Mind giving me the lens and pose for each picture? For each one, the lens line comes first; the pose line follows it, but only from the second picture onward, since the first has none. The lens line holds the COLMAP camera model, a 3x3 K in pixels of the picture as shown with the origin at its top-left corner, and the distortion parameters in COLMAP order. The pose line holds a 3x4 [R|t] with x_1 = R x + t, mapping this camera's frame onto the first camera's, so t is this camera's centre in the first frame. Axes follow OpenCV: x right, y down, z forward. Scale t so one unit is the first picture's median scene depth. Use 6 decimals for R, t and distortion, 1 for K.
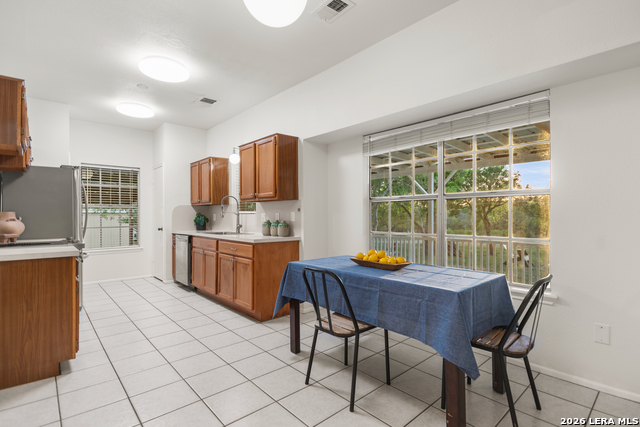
lens RADIAL K [[321.2, 0, 320.0], [0, 321.2, 213.5], [0, 0, 1]] dist [0.001171, 0.000068]
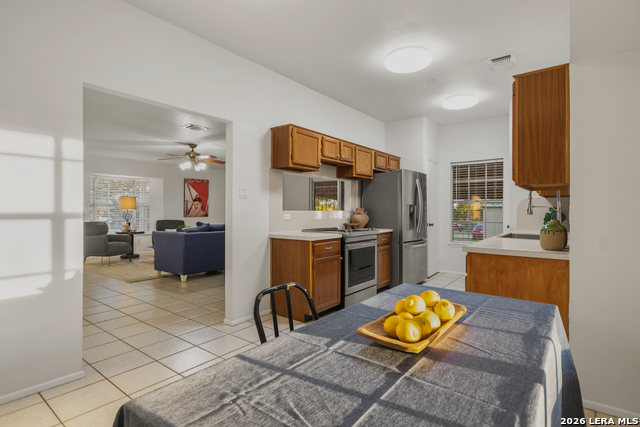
lens RADIAL K [[321.2, 0, 320.0], [0, 321.2, 213.5], [0, 0, 1]] dist [0.001171, 0.000068]
pose [[0.192580, 0.014772, -0.981170, 0.278223], [0.003608, 0.999869, 0.015762, -0.002105], [0.981275, -0.006575, 0.192502, 0.377712]]
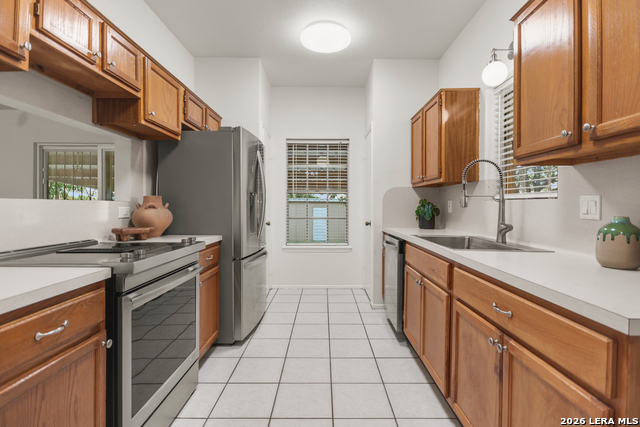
lens RADIAL K [[317.4, 0, 330.0], [0, 317.4, 207.0], [0, 0, 1]] dist [0.000341, -0.000232]
pose [[0.767931, 0.010337, -0.640449, -0.149106], [-0.003883, 0.999927, 0.011483, 0.007319], [0.640520, -0.006331, 0.767915, 0.490001]]
